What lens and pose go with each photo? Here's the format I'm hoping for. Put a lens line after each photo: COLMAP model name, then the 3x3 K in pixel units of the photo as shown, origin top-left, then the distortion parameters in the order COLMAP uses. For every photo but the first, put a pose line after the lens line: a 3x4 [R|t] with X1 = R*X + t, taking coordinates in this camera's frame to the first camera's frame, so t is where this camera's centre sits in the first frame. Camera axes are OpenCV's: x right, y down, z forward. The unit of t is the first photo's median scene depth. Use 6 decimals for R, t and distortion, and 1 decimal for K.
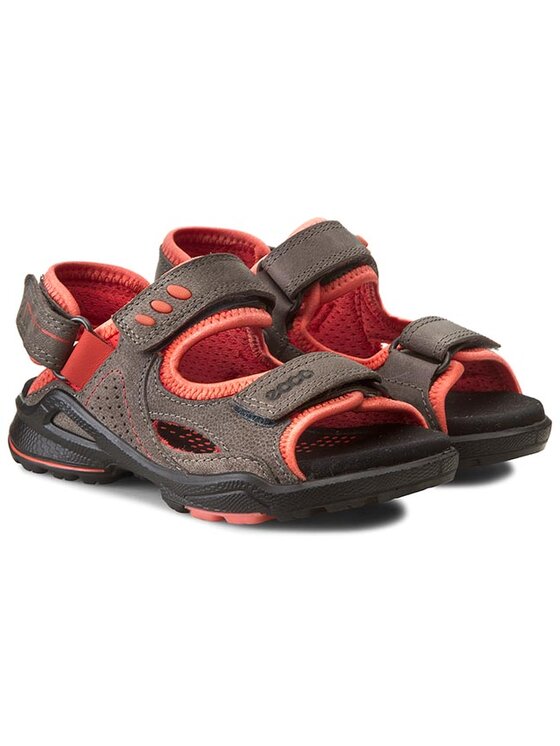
lens RADIAL K [[3298.6, 0, 283.1], [0, 3298.6, 368.6], [0, 0, 1]] dist [0.560324, 0.000000]
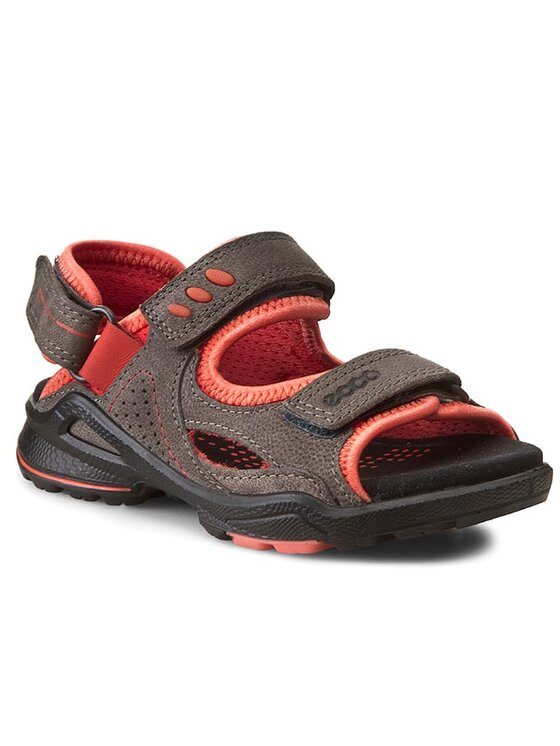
lens RADIAL K [[3298.6, 0, 276.2], [0, 3298.6, 376.2], [0, 0, 1]] dist [0.560324, 0.000000]
pose [[0.999868, 0.000690, -0.016261, -0.003511], [-0.000794, 0.999979, -0.006414, 0.007370], [0.016256, 0.006426, 0.999847, 0.160497]]
